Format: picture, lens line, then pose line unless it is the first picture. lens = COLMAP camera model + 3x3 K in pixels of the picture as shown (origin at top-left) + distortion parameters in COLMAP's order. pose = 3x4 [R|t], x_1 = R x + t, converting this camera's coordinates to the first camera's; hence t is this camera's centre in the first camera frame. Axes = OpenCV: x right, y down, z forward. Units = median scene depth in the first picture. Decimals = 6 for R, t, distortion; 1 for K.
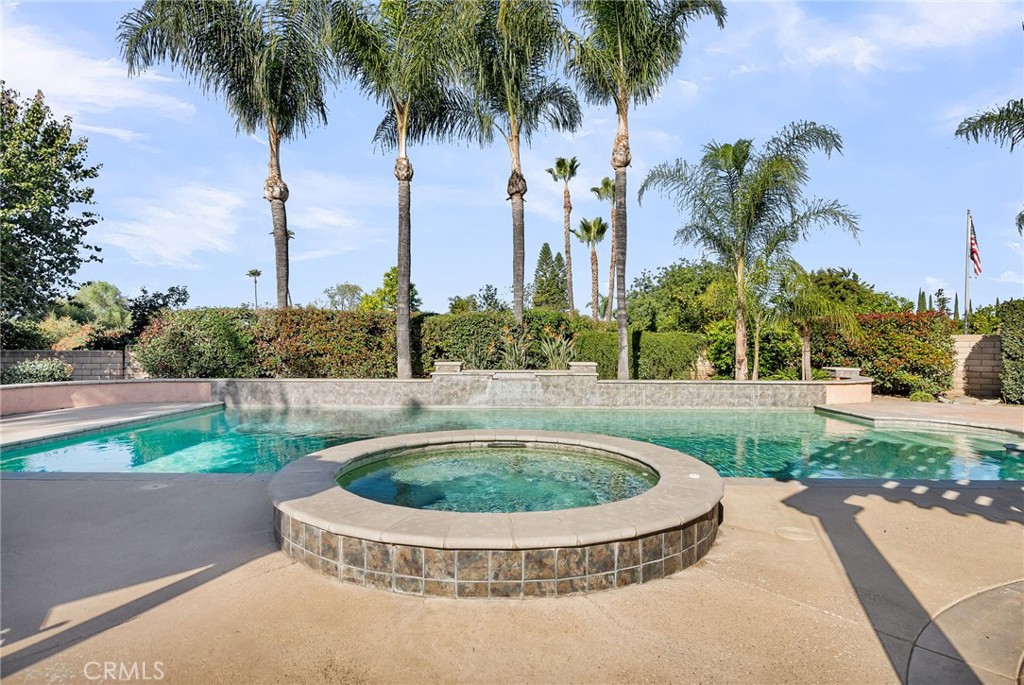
lens RADIAL K [[467.2, 0, 511.3], [0, 467.2, 348.2], [0, 0, 1]] dist [-0.000633, -0.000527]
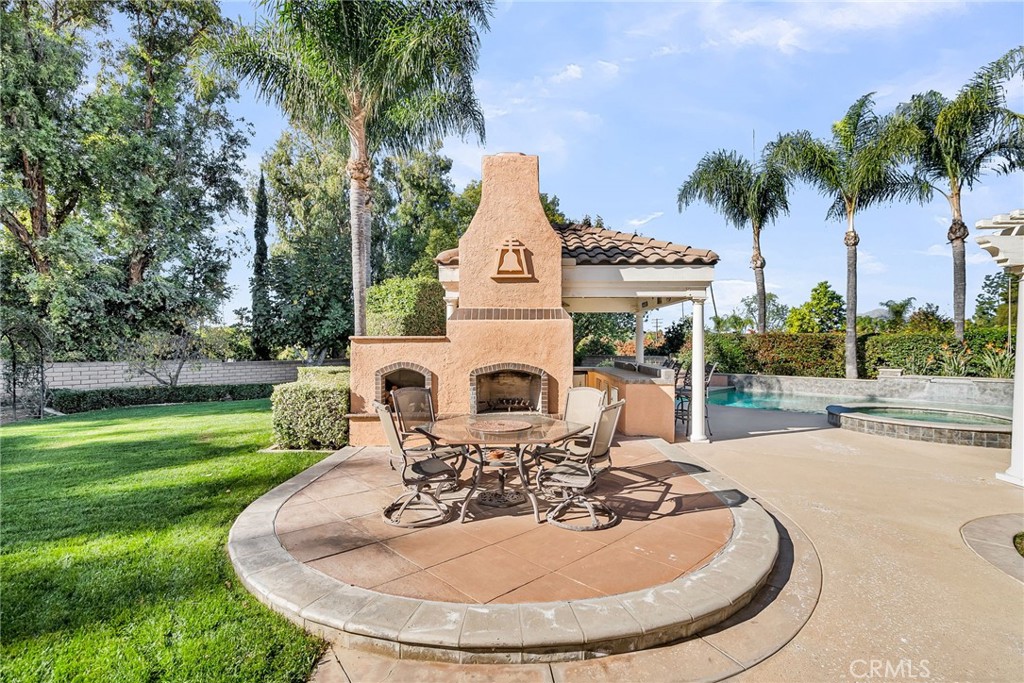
lens RADIAL K [[467.2, 0, 510.2], [0, 467.2, 346.1], [0, 0, 1]] dist [-0.000633, -0.000527]
pose [[0.704141, 0.000372, -0.710060, 0.059950], [0.000424, 0.999999, 0.000945, -0.040875], [0.710060, -0.000966, 0.704140, -0.808781]]
